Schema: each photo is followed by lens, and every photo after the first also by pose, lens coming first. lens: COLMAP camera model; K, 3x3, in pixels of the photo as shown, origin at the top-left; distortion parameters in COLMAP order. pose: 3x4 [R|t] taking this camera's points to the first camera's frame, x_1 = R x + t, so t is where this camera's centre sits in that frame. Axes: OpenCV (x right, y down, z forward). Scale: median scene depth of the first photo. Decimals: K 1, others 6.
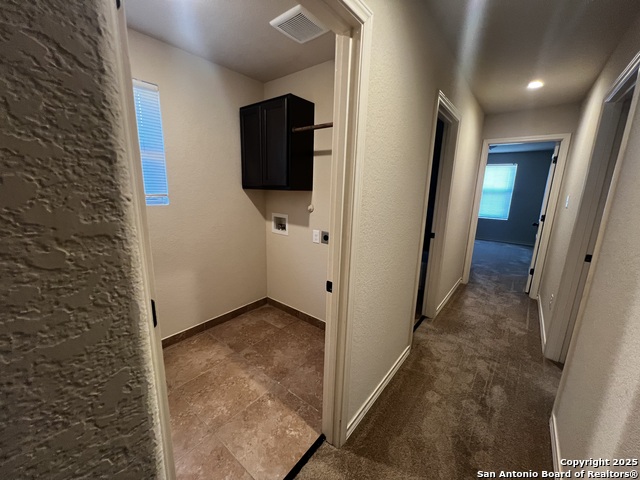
lens RADIAL K [[255.3, 0, 320.0], [0, 255.3, 233.6], [0, 0, 1]] dist [0.002030, -0.000893]
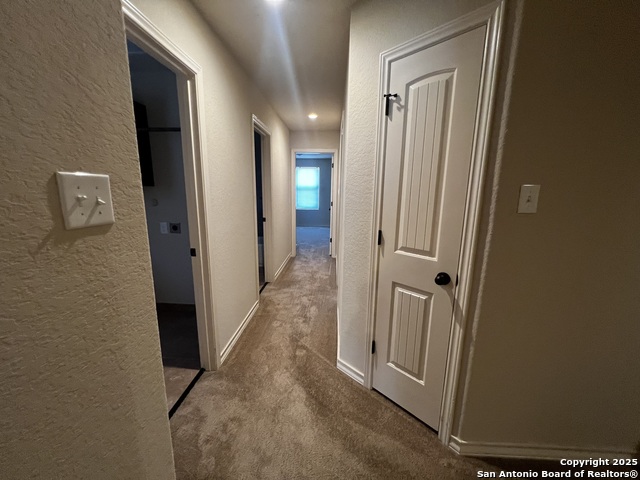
lens RADIAL K [[255.3, 0, 320.7], [0, 255.3, 238.9], [0, 0, 1]] dist [0.002030, -0.000893]
pose [[0.813893, -0.131646, 0.565904, -0.085396], [0.123378, 0.990939, 0.053078, 0.072989], [-0.567764, 0.026621, 0.822761, -0.261103]]
